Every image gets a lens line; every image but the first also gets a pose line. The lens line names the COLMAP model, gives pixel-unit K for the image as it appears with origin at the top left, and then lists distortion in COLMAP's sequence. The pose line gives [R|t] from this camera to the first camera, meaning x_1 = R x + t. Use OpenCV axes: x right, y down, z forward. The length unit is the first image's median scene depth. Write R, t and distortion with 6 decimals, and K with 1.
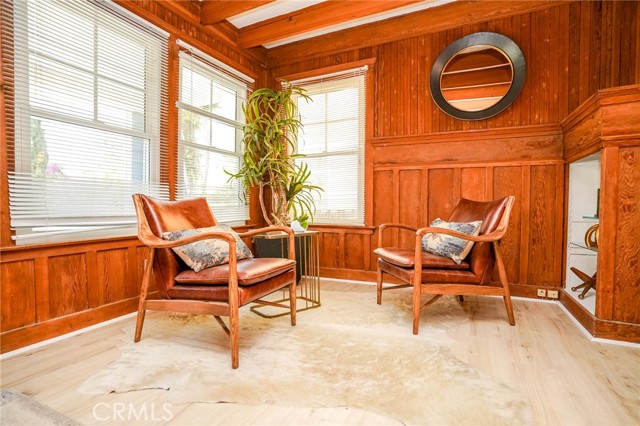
lens RADIAL K [[313.0, 0, 317.7], [0, 313.0, 213.4], [0, 0, 1]] dist [-0.080192, 0.034617]
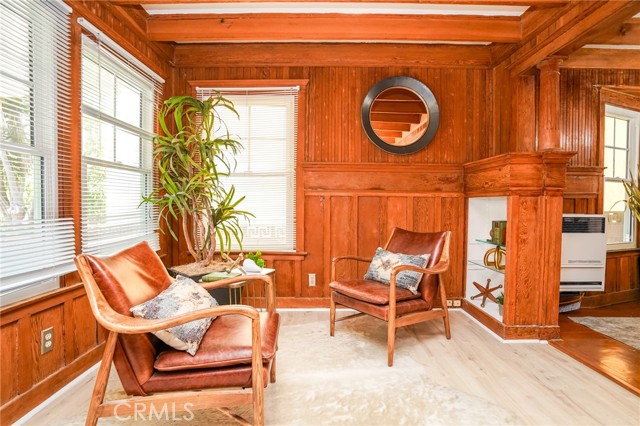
lens RADIAL K [[323.1, 0, 320.0], [0, 323.1, 213.0], [0, 0, 1]] dist [-0.081610, 0.038510]
pose [[0.899084, -0.008646, 0.437690, -0.263973], [0.007358, 0.999962, 0.004639, -0.102187], [-0.437714, -0.000951, 0.899114, 0.079618]]
